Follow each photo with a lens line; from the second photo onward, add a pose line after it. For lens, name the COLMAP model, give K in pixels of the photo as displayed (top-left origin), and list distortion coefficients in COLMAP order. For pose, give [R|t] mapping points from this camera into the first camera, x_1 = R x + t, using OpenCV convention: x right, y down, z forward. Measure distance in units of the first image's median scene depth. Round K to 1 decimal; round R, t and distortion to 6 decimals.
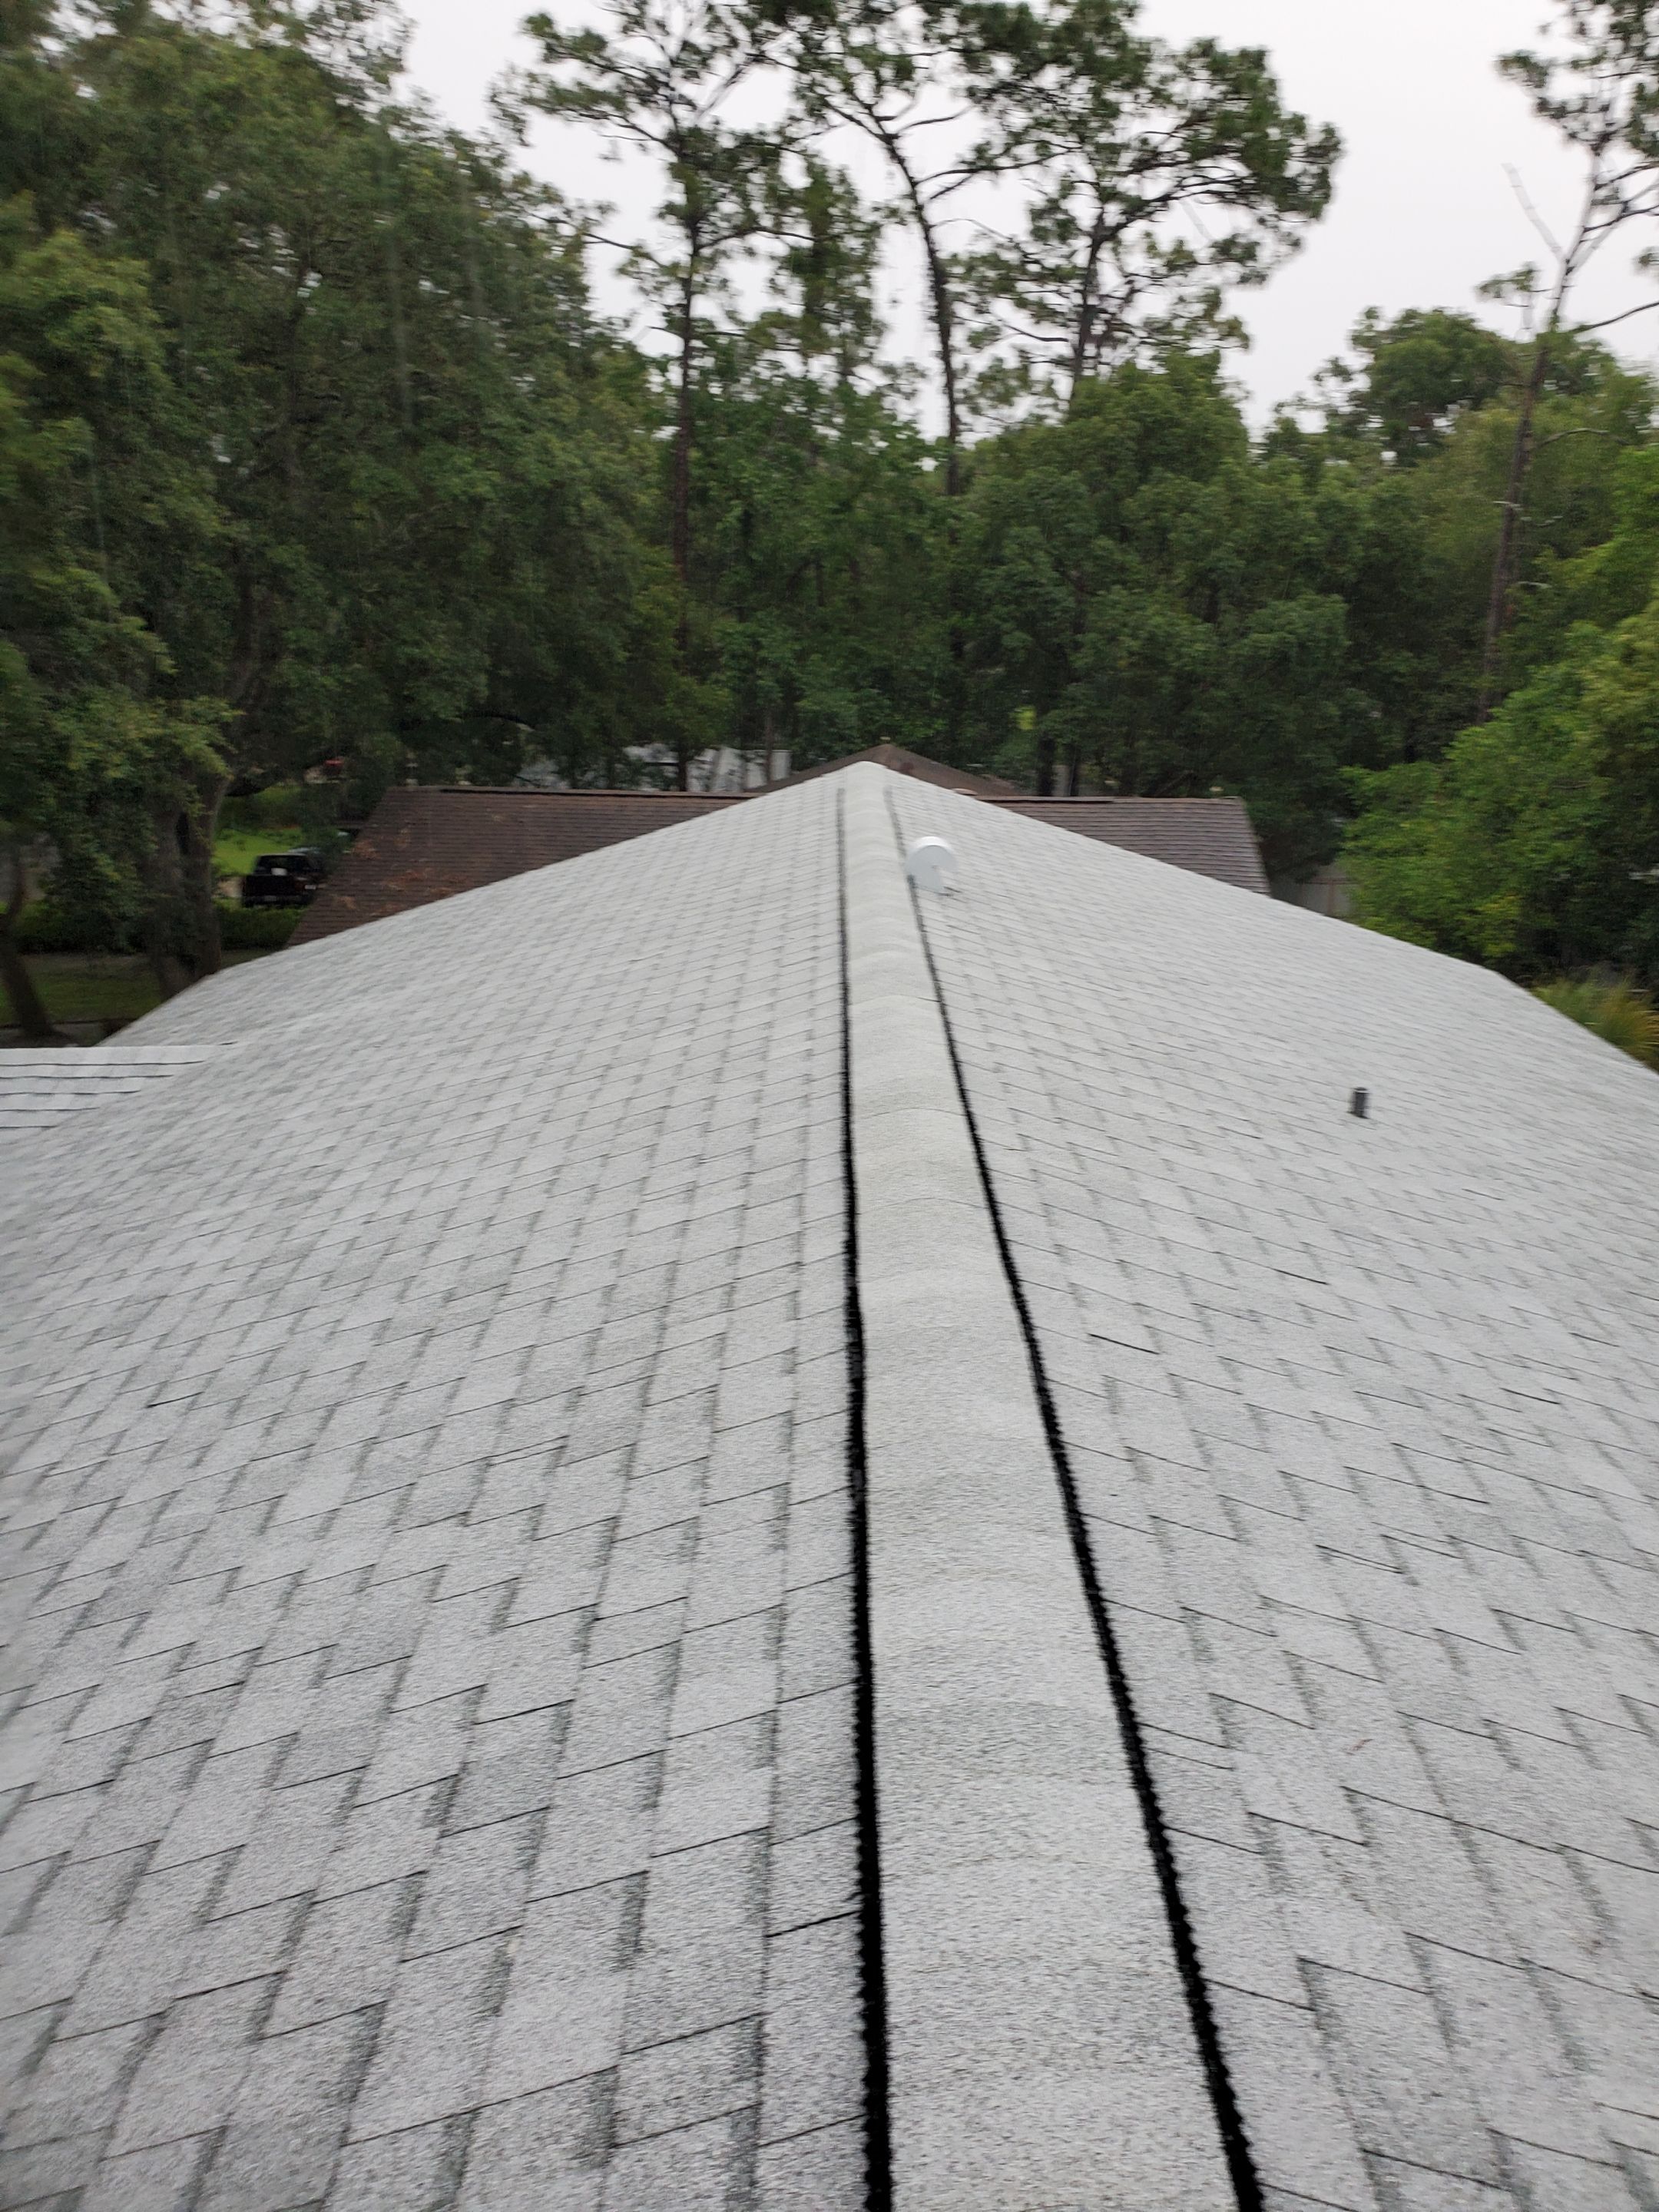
lens RADIAL K [[1676.1, 0, 829.6], [0, 1676.1, 1104.5], [0, 0, 1]] dist [-0.002498, 0.007591]
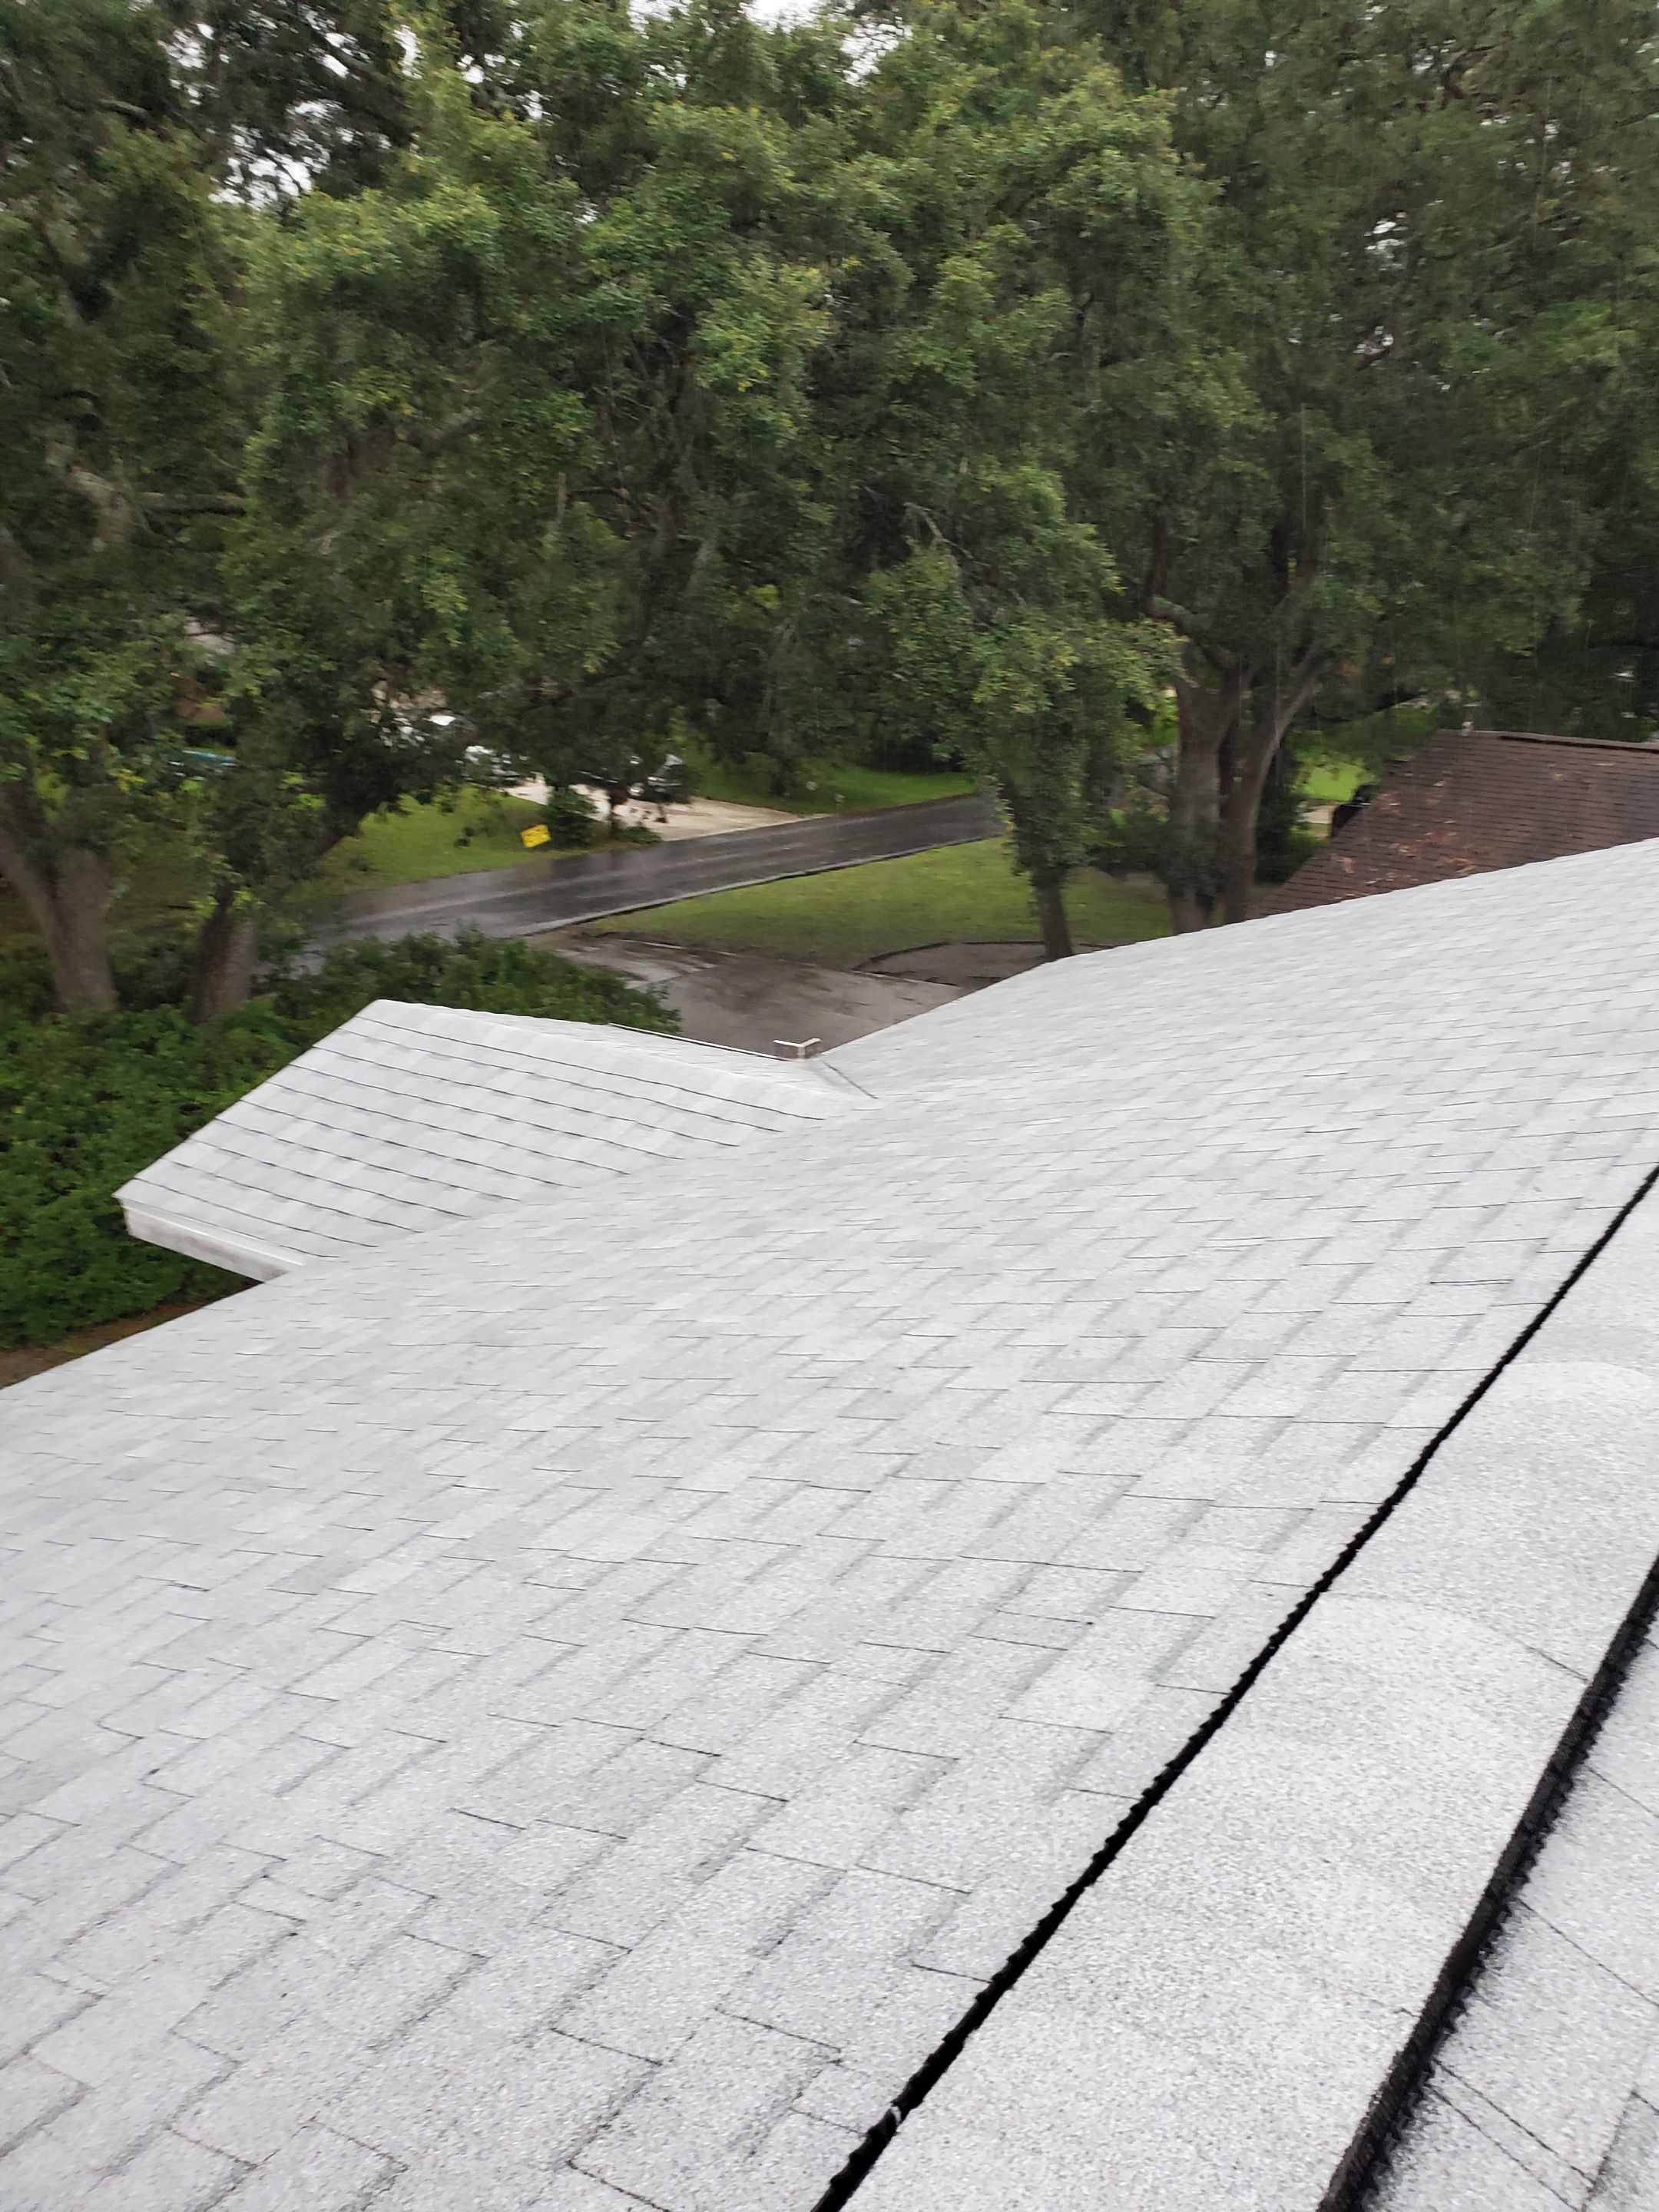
lens RADIAL K [[1676.1, 0, 829.3], [0, 1676.1, 1106.3], [0, 0, 1]] dist [-0.002498, 0.007591]
pose [[0.791339, 0.191704, -0.580544, 0.031046], [-0.164035, 0.981327, 0.100452, -0.055884], [0.588960, 0.015738, 0.808009, 0.207114]]
